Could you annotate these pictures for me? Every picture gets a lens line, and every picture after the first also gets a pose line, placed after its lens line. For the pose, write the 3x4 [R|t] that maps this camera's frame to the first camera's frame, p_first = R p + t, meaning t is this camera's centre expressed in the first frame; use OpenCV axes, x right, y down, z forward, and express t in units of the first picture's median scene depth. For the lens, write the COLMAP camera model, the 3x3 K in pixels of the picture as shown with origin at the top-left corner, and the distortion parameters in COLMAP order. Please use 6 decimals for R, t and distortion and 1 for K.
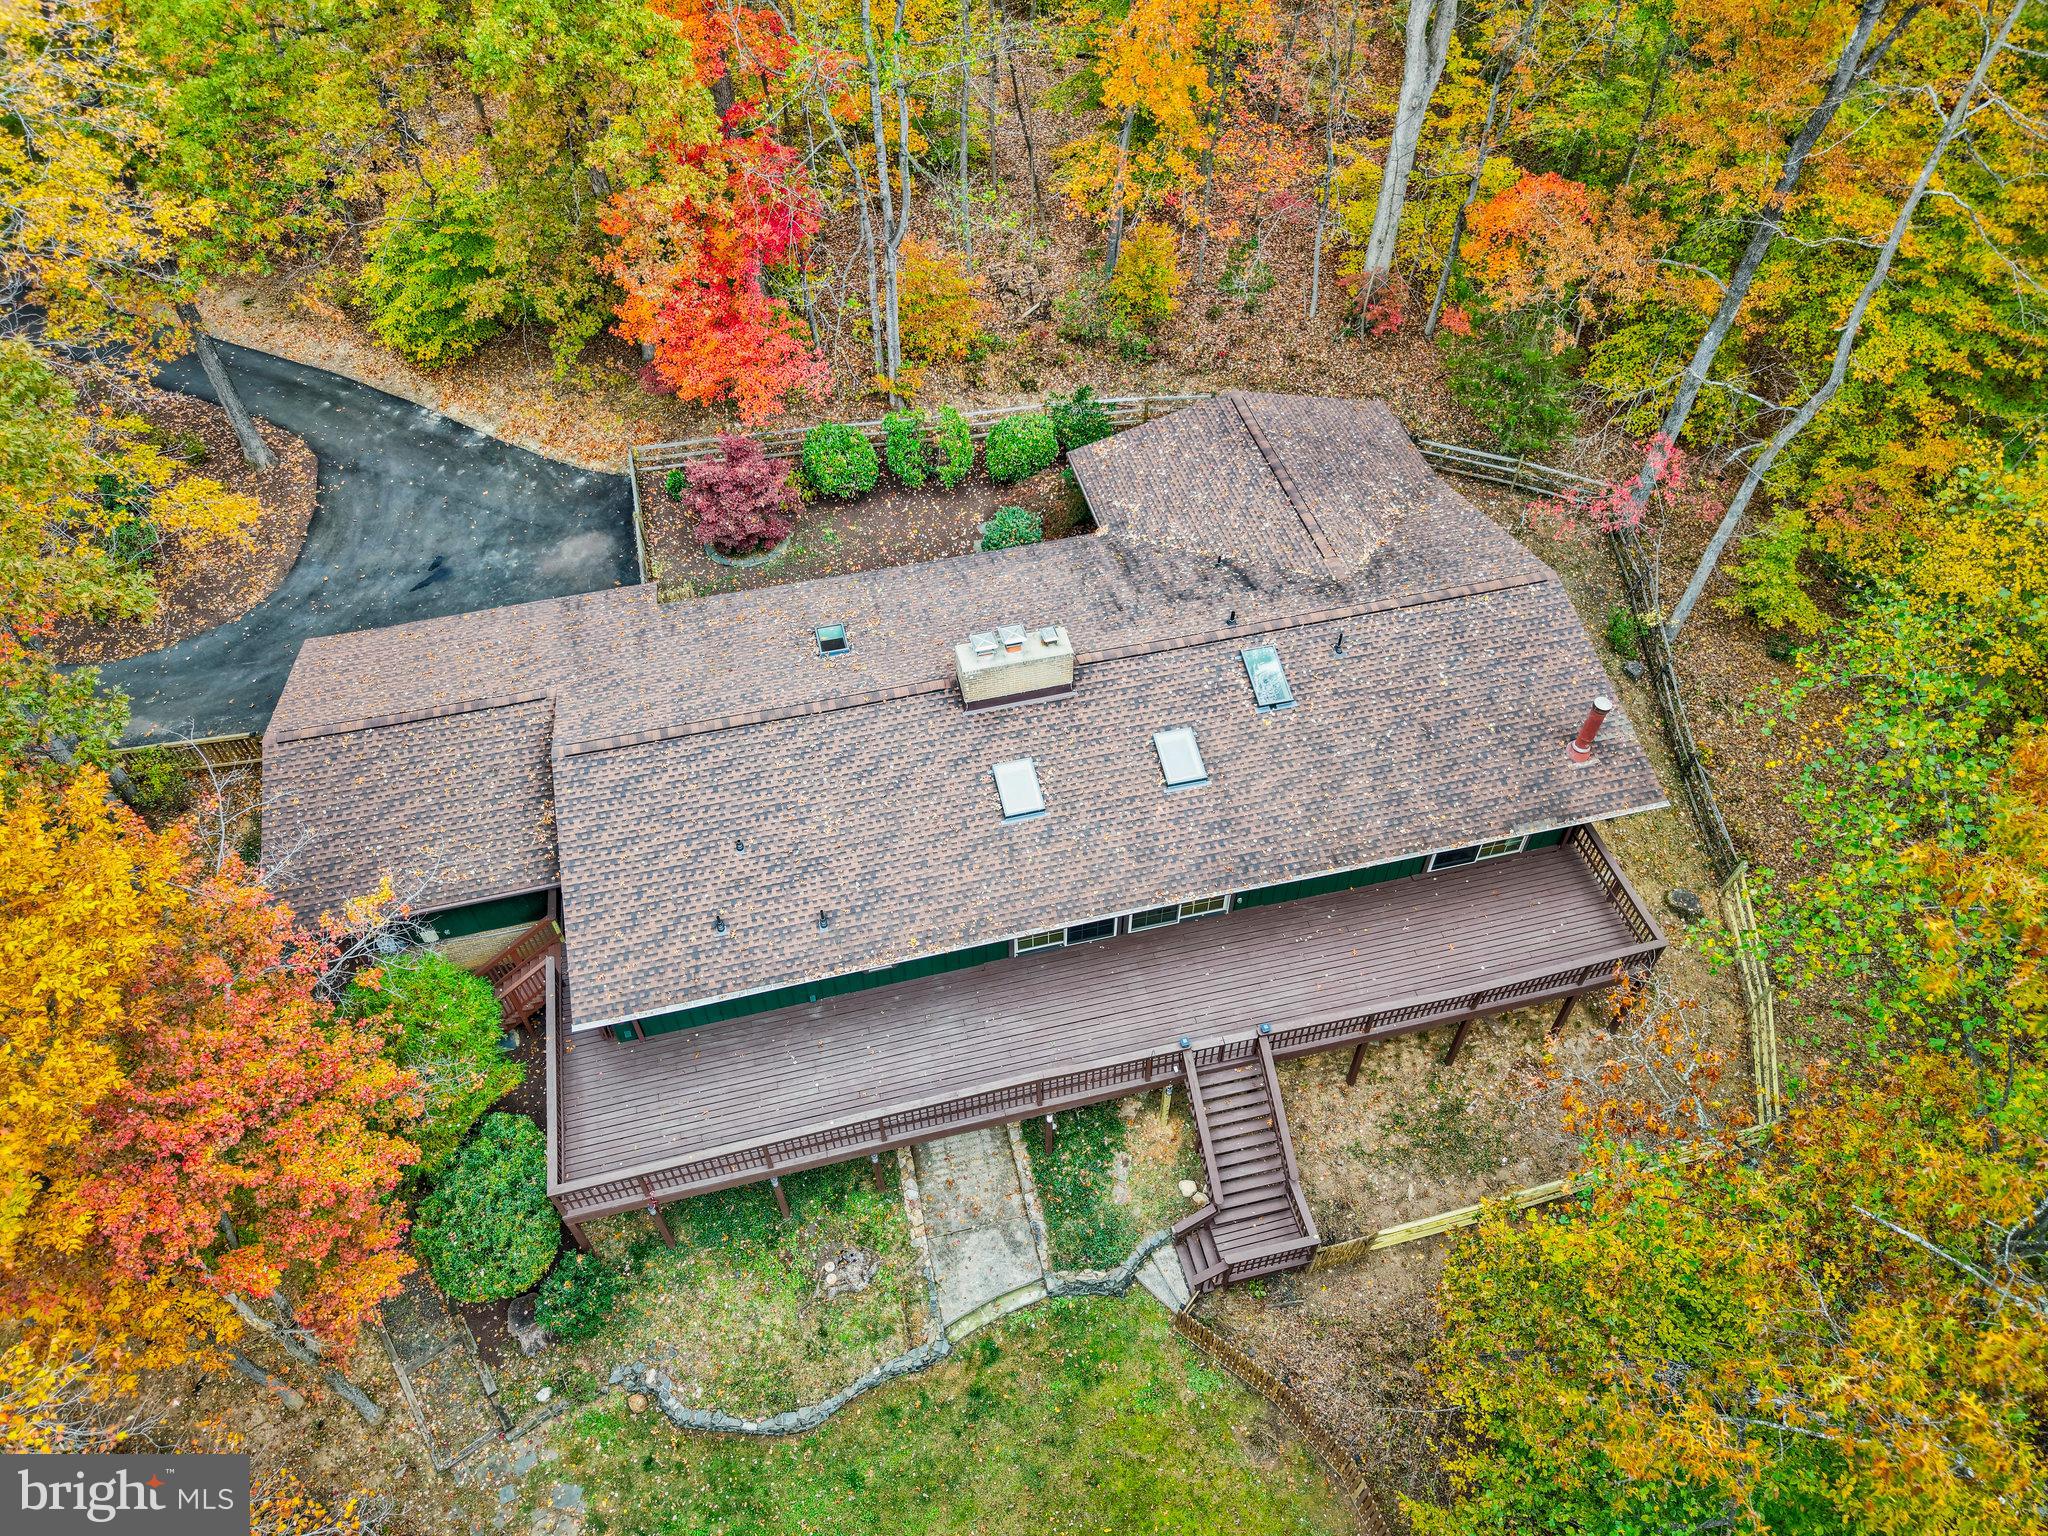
lens RADIAL K [[1404.5, 0, 1020.8], [0, 1404.5, 766.8], [0, 0, 1]] dist [0.001792, 0.004070]
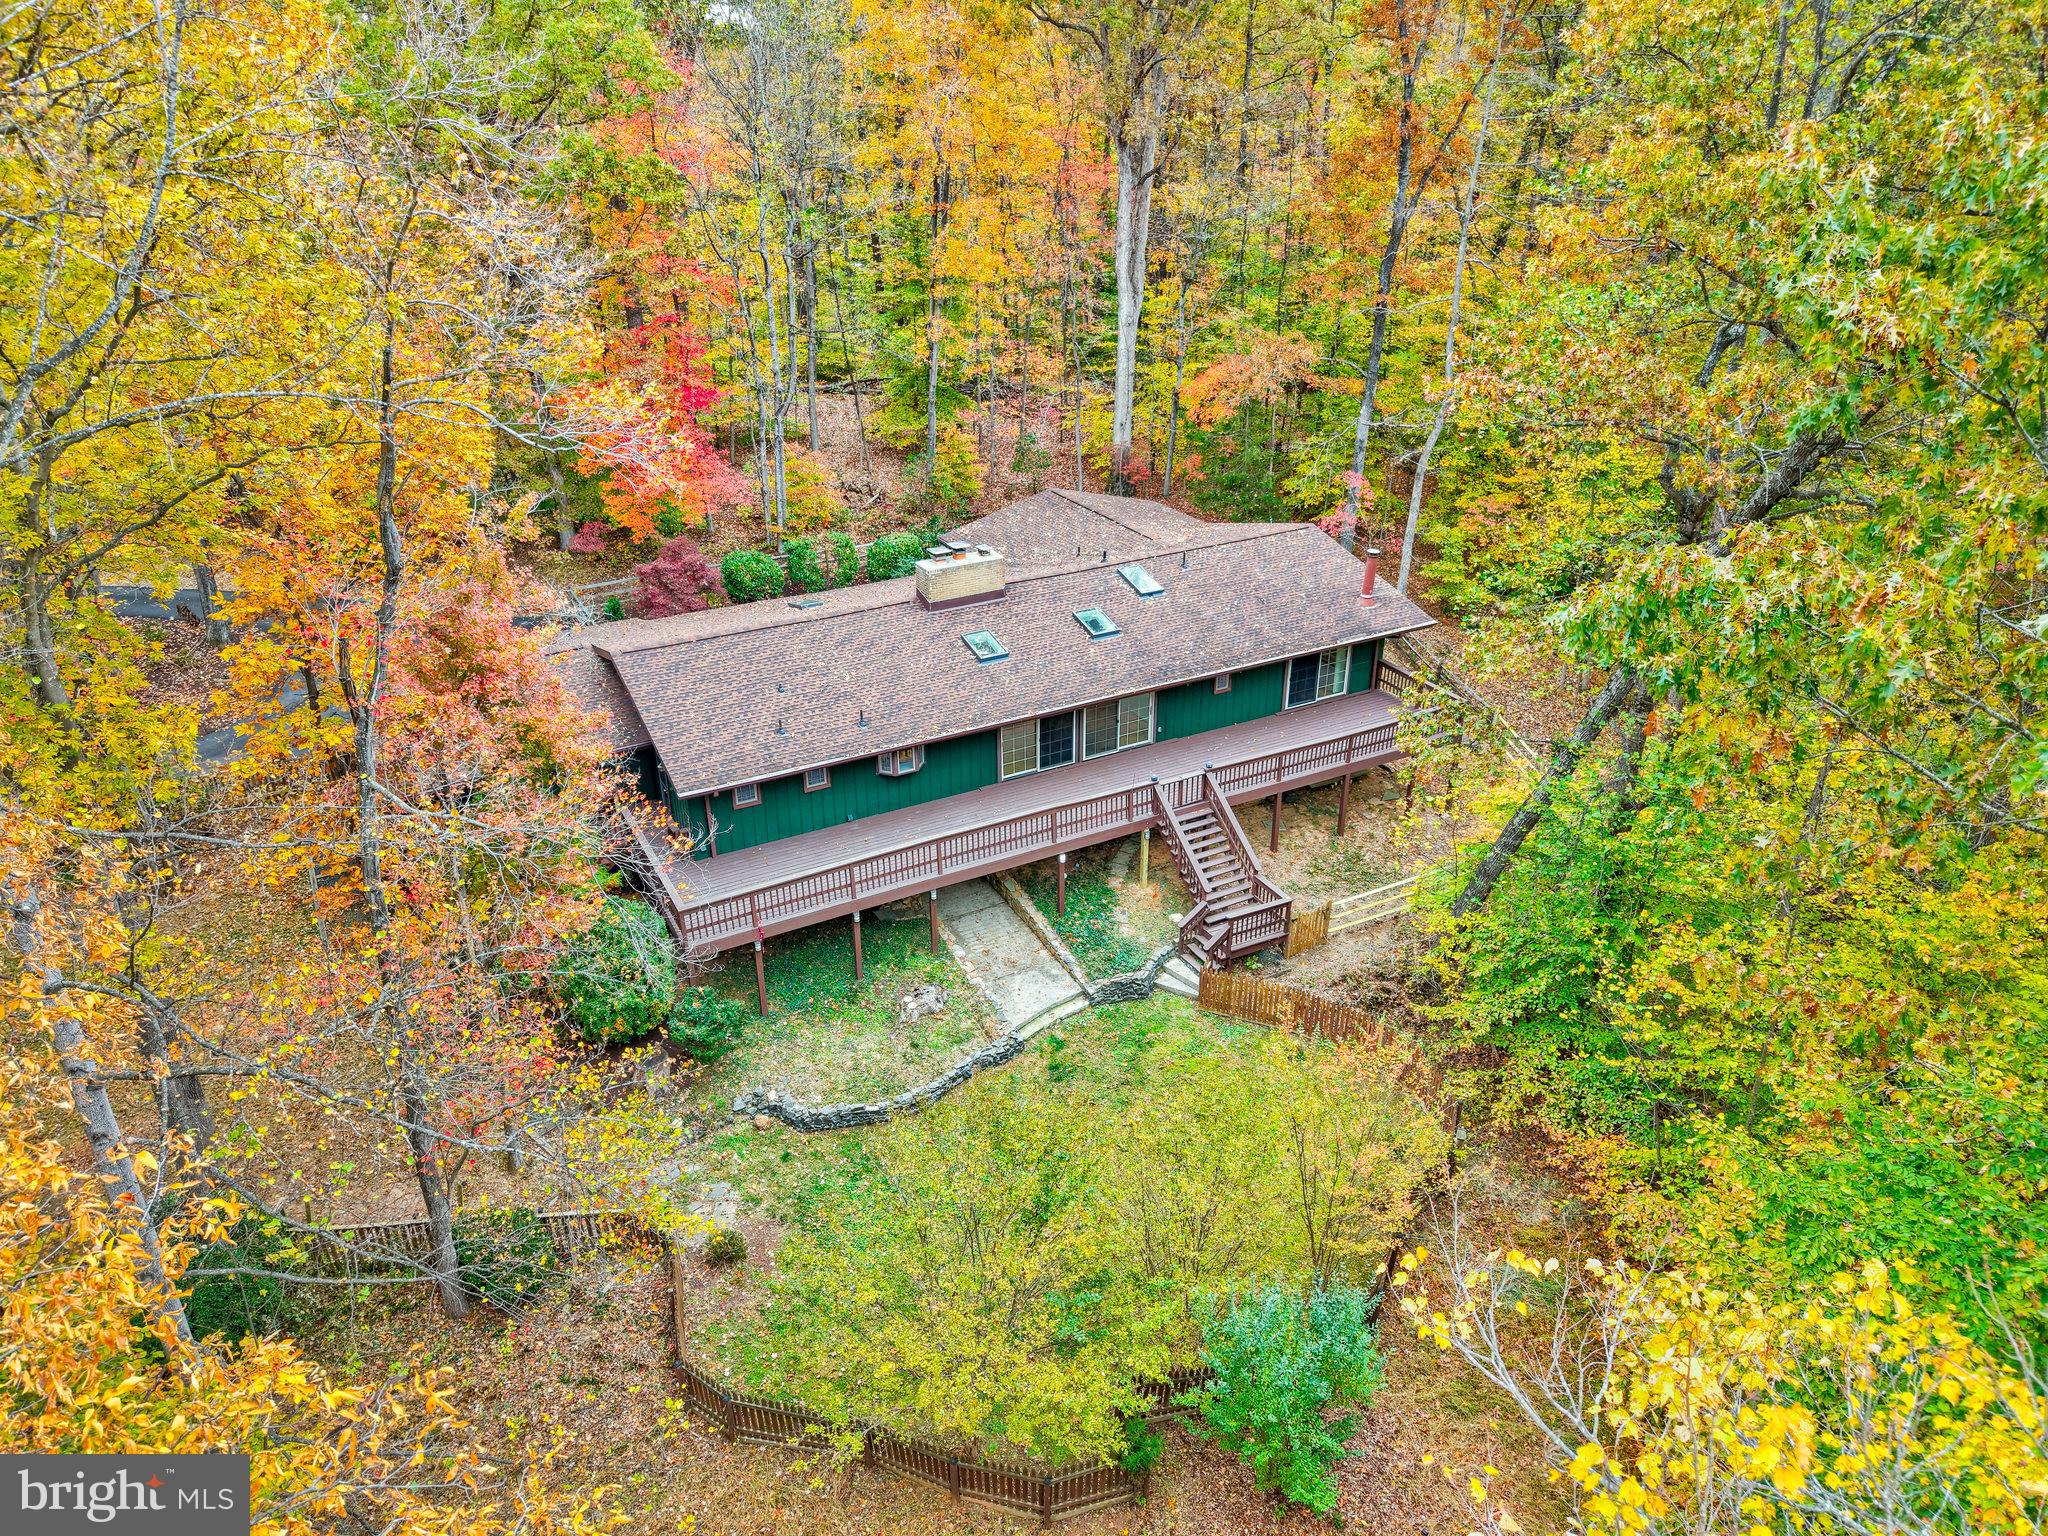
lens RADIAL K [[1404.5, 0, 1028.4], [0, 1404.5, 767.1], [0, 0, 1]] dist [0.001792, 0.004070]
pose [[0.964702, -0.106969, 0.240640, -0.298503], [0.192618, 0.909741, -0.367791, 0.627083], [-0.179578, 0.401160, 0.898233, -0.138904]]
